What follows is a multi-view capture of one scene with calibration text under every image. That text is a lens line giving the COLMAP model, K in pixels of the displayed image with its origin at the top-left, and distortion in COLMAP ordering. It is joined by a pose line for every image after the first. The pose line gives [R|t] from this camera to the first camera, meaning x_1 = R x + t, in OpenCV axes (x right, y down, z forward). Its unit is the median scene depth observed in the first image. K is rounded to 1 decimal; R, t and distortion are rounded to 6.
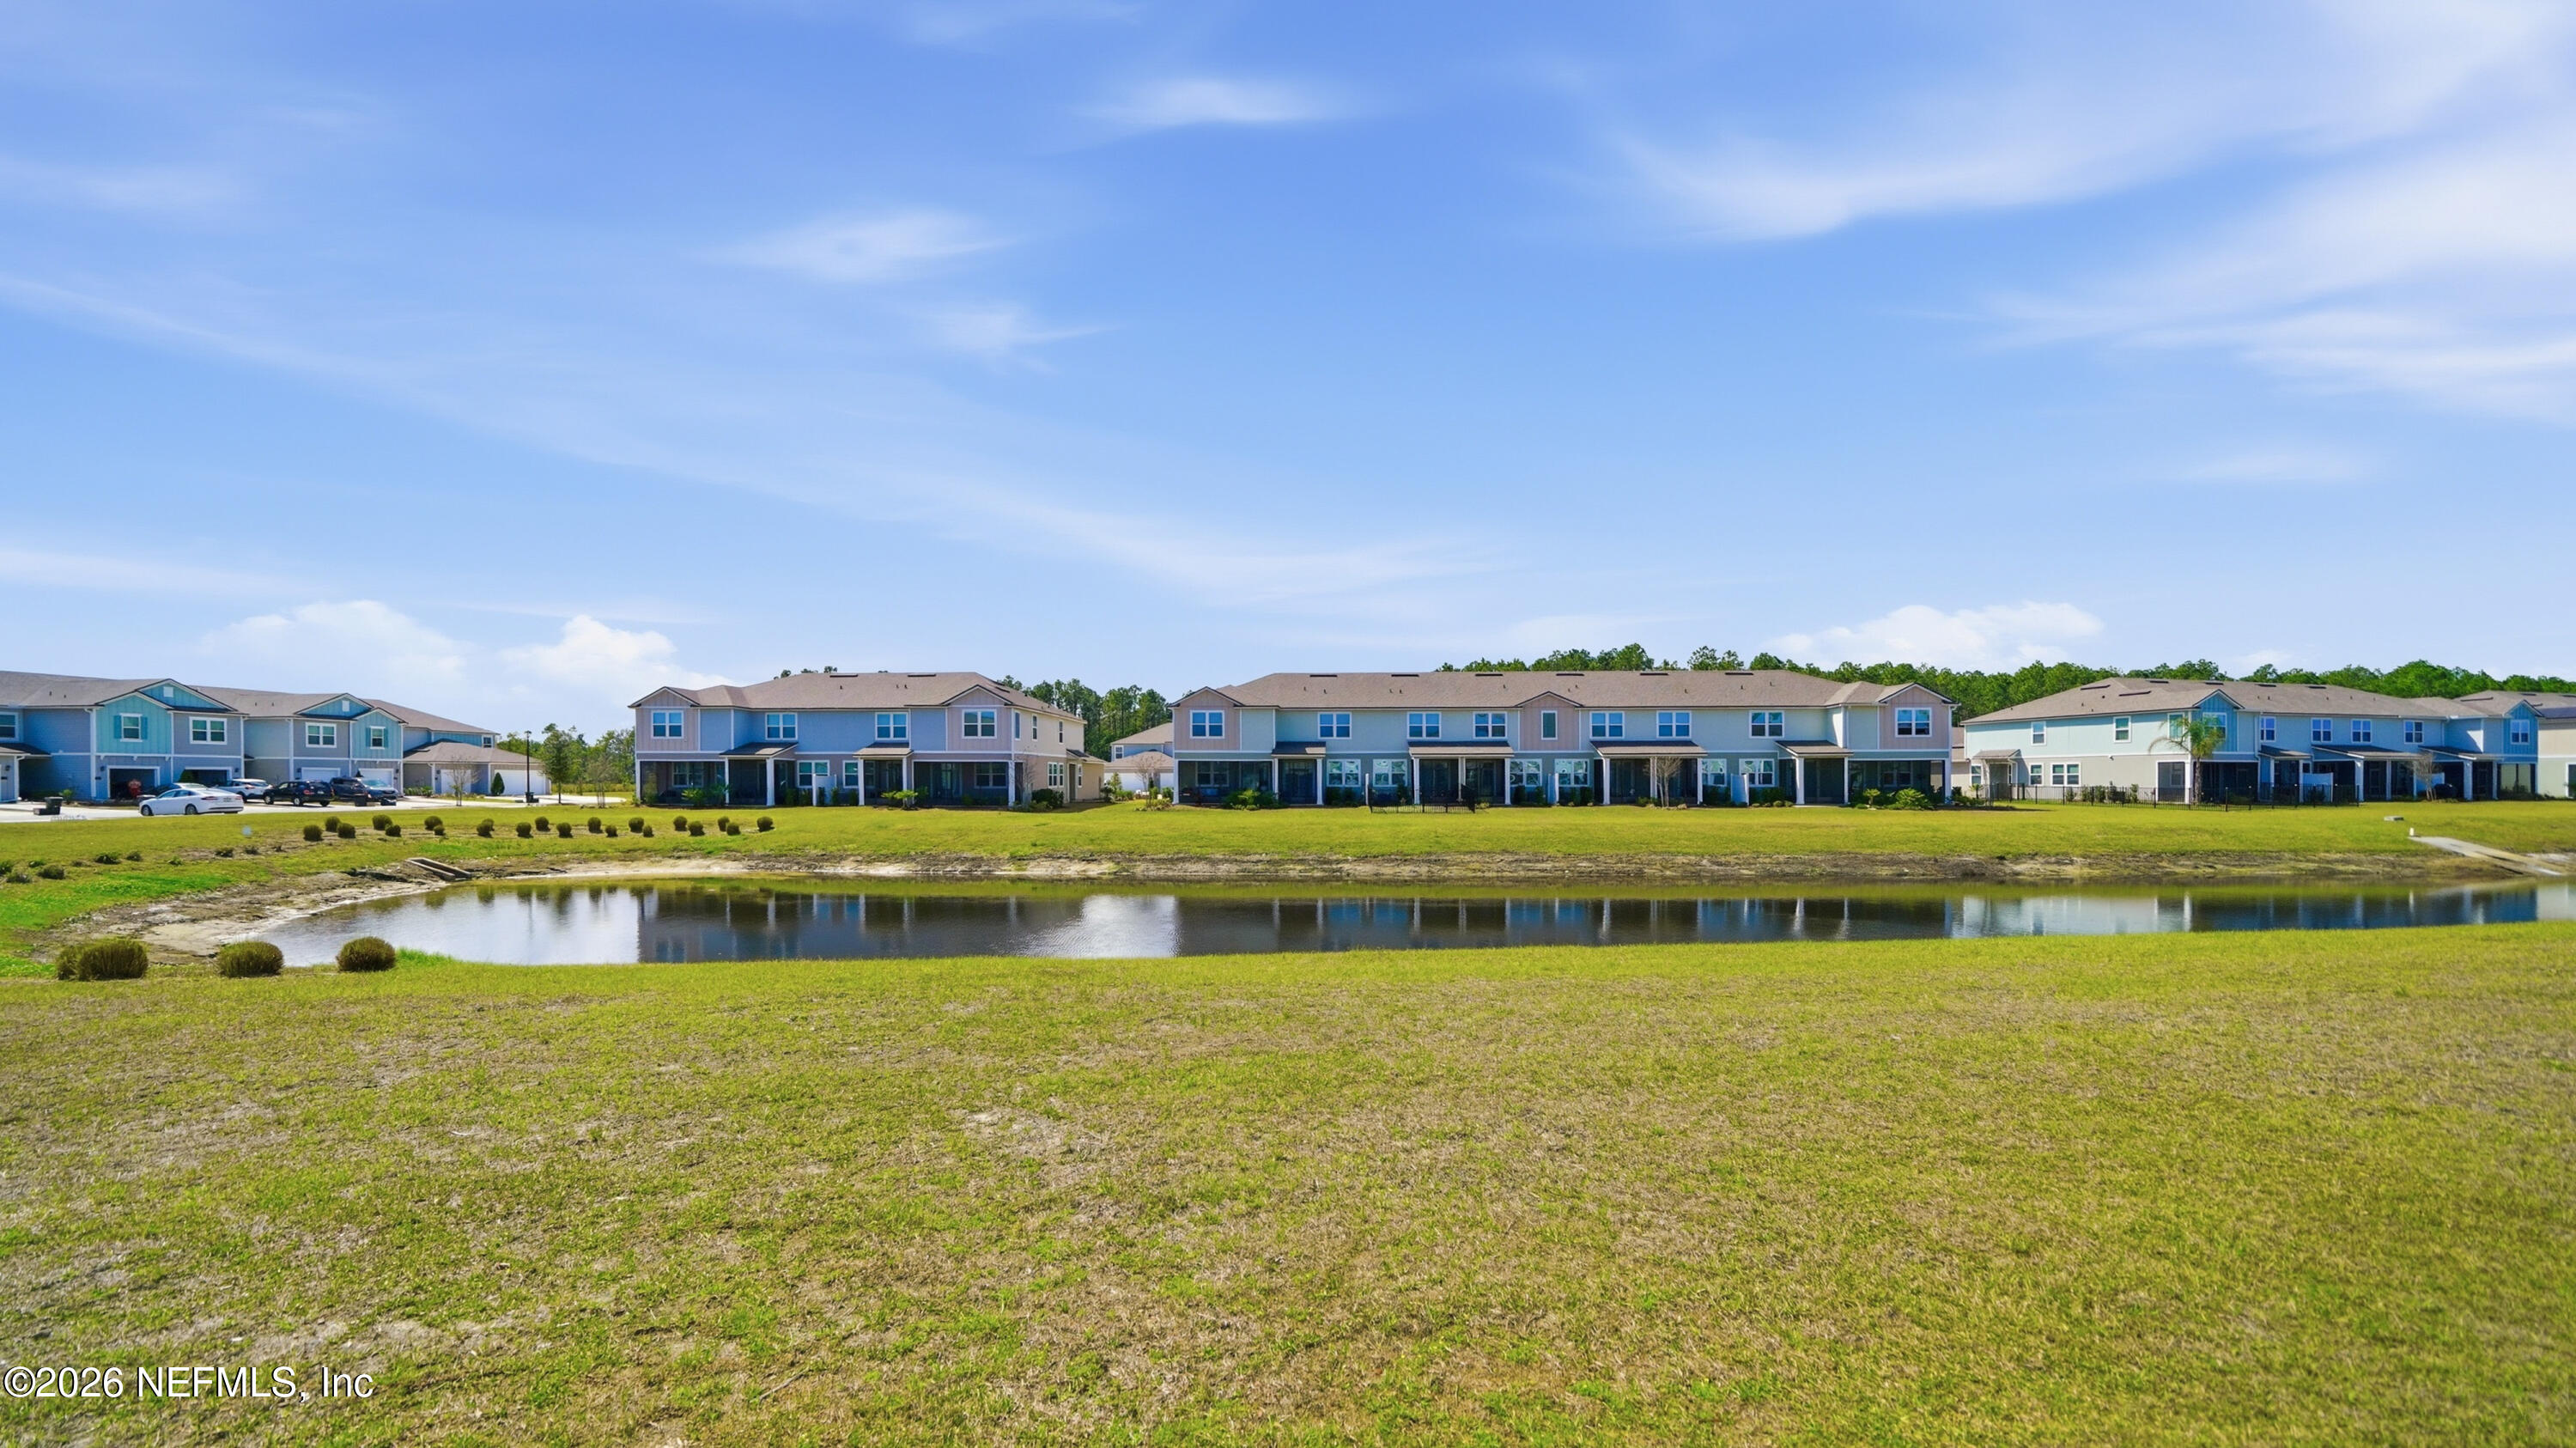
lens RADIAL K [[971.2, 0, 1270.3], [0, 971.2, 783.9], [0, 0, 1]] dist [-0.013344, 0.001427]
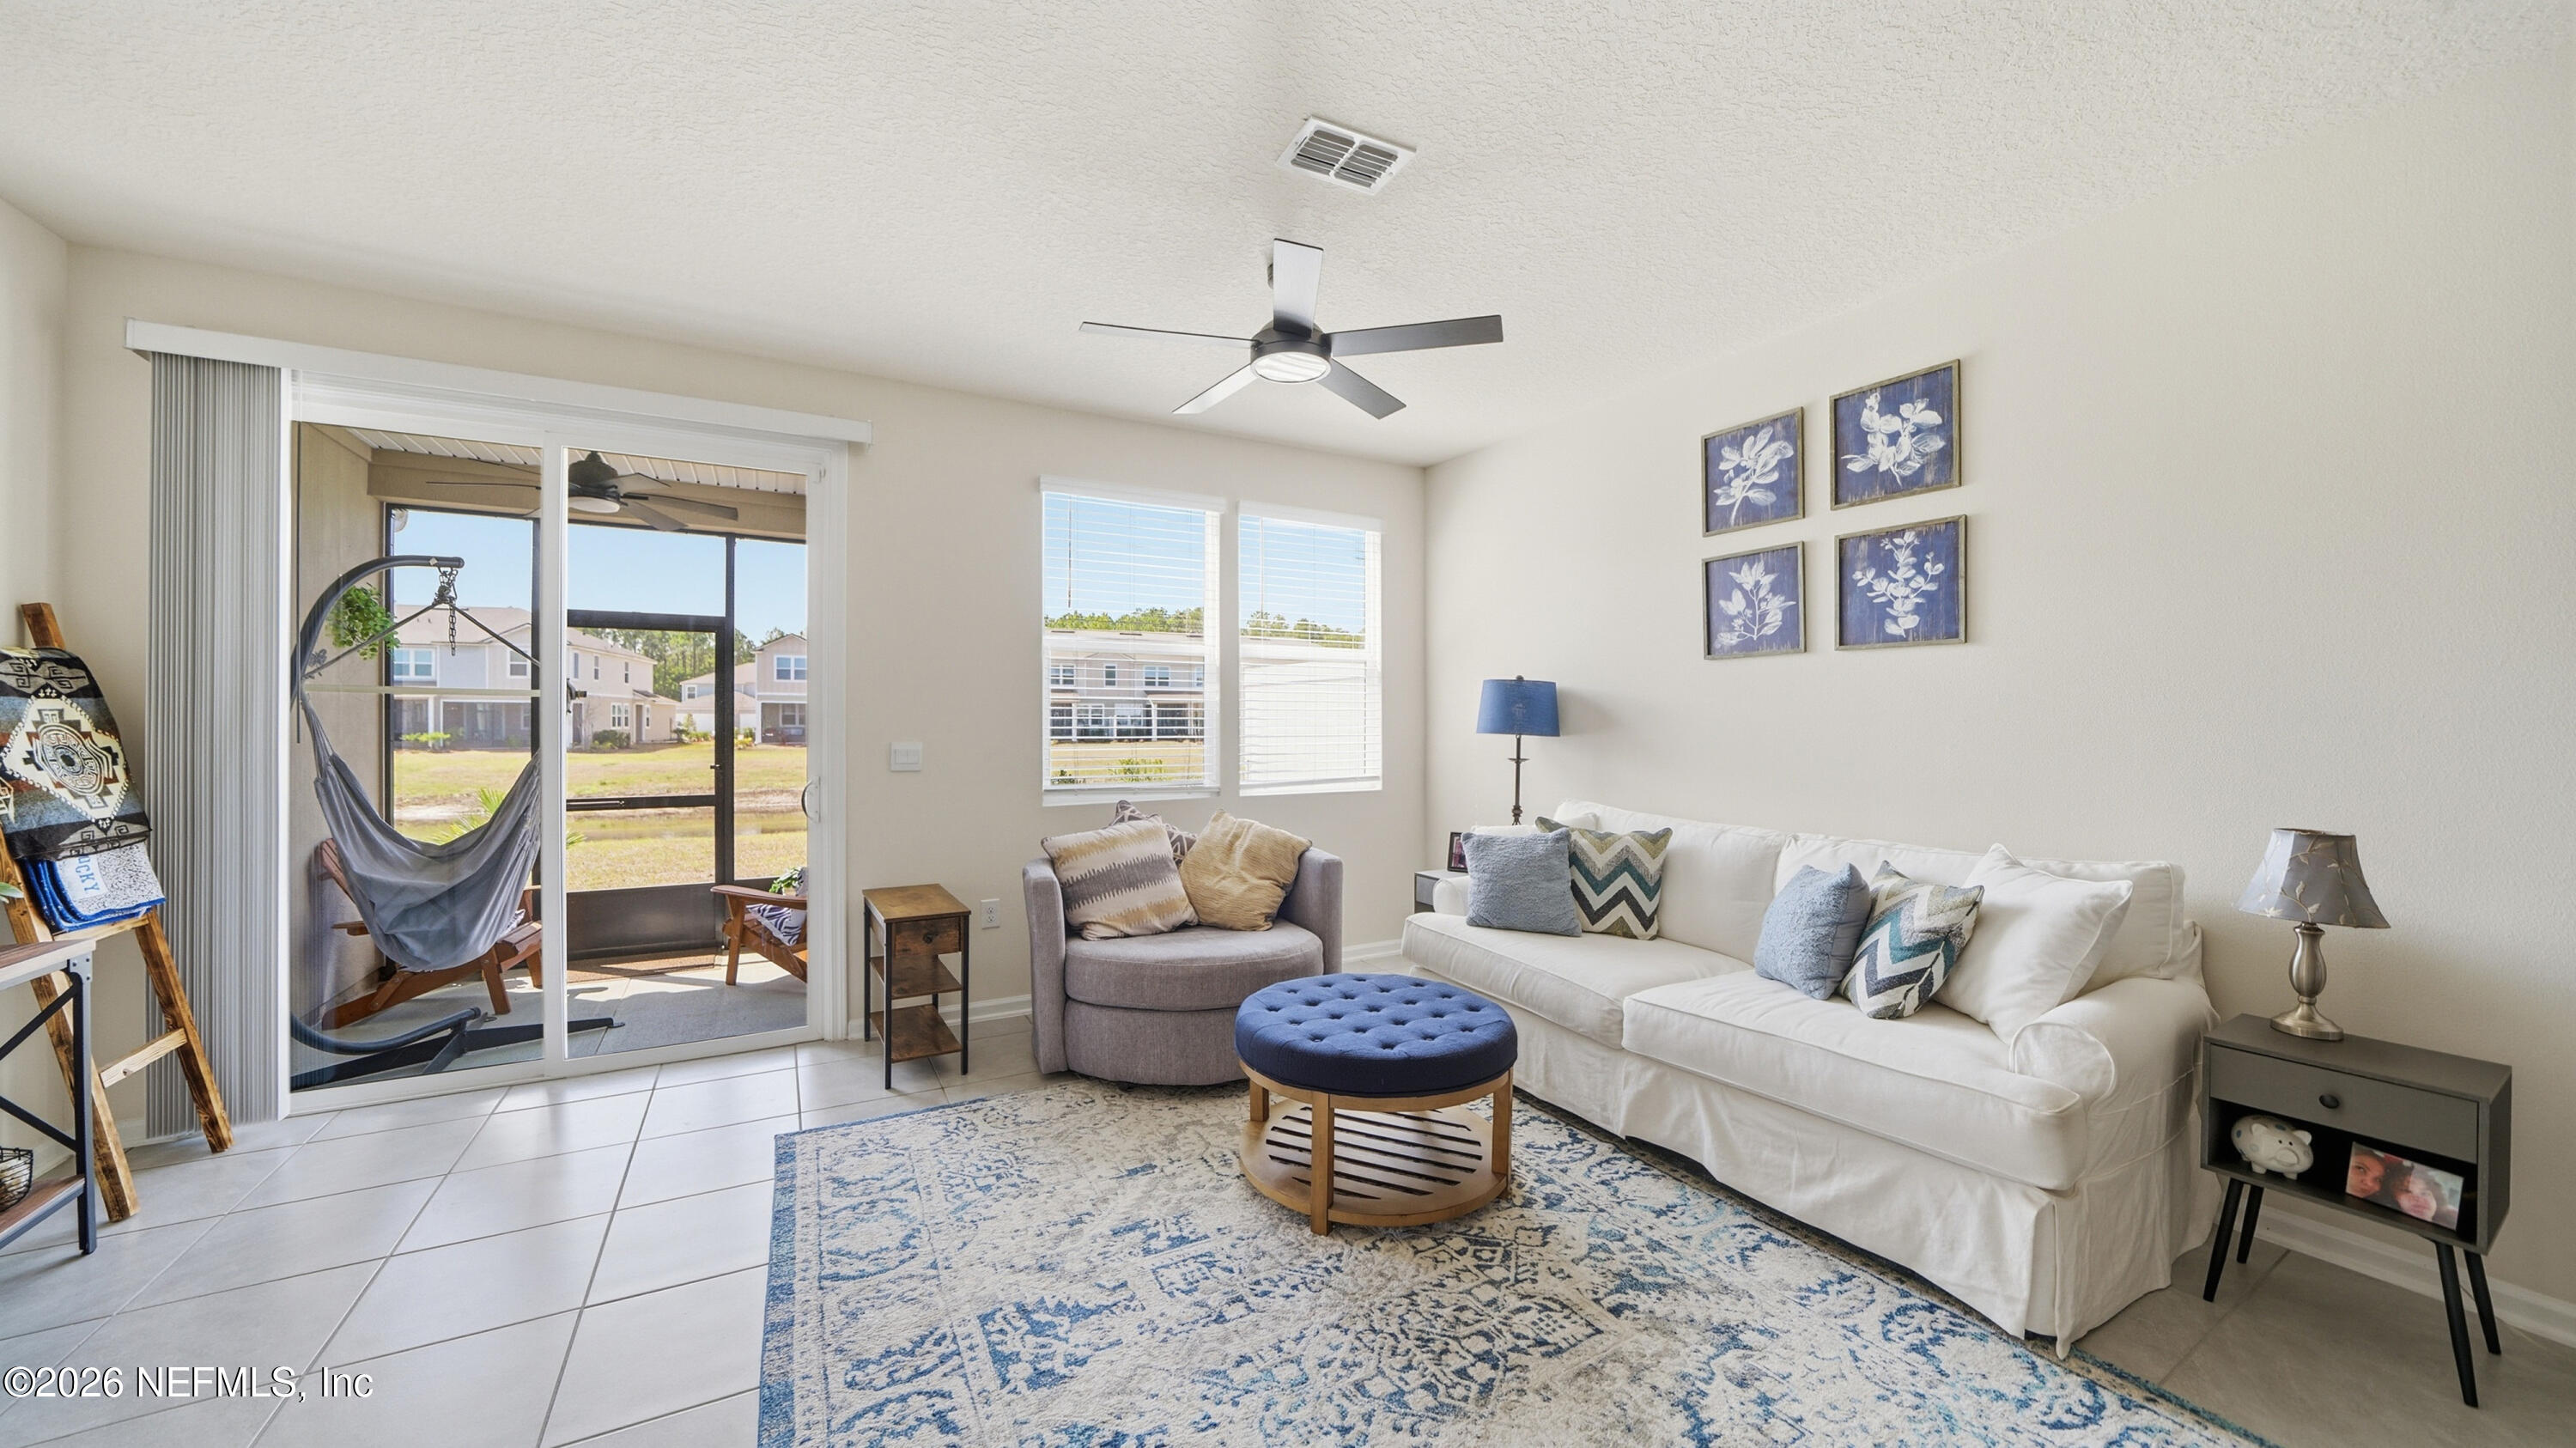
lens RADIAL K [[893.6, 0, 1281.4], [0, 893.6, 723.4], [0, 0, 1]] dist [-0.022432, 0.000779]
pose [[0.905500, -0.000728, 0.424346, 0.008302], [0.001151, 0.999999, -0.000739, -0.000245], [-0.424346, 0.001157, 0.905500, -0.109346]]
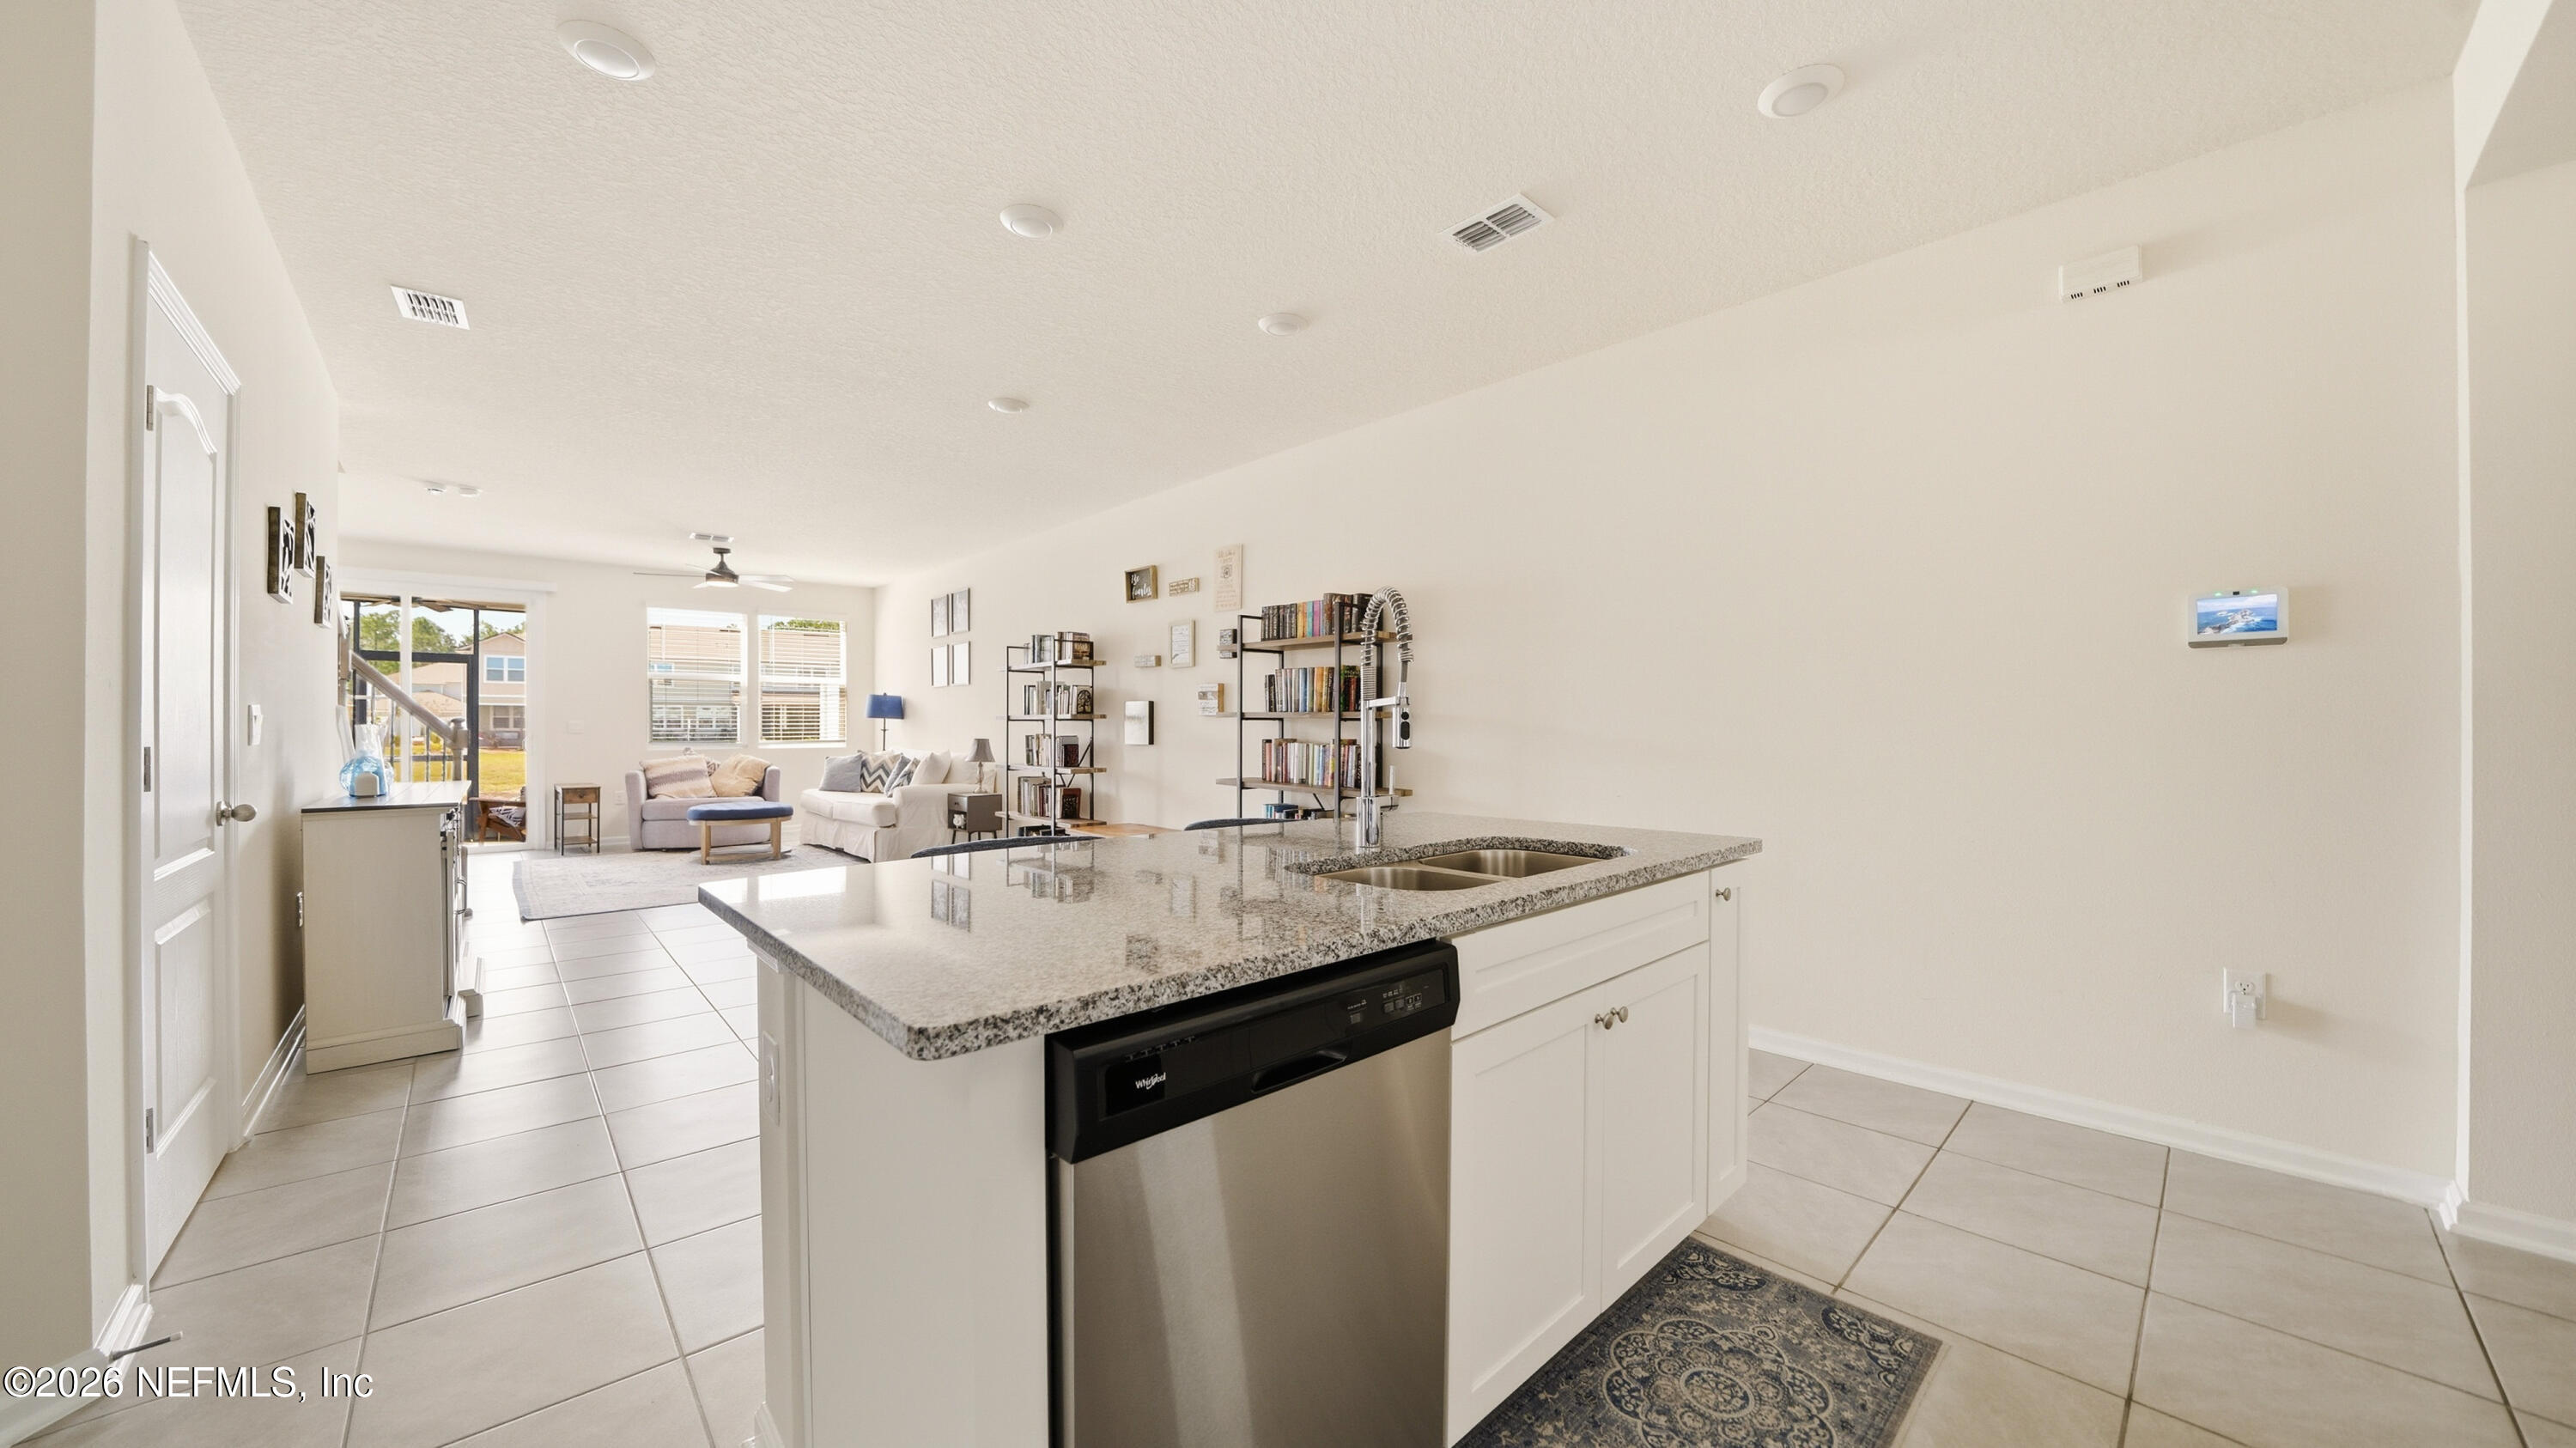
lens RADIAL K [[893.6, 0, 1280.2], [0, 893.6, 734.7], [0, 0, 1]] dist [-0.022432, 0.000779]
pose [[0.791126, -0.004082, 0.611640, 0.013994], [0.000903, 0.999984, 0.005506, 0.002673], [-0.611653, -0.003803, 0.791117, -0.222358]]
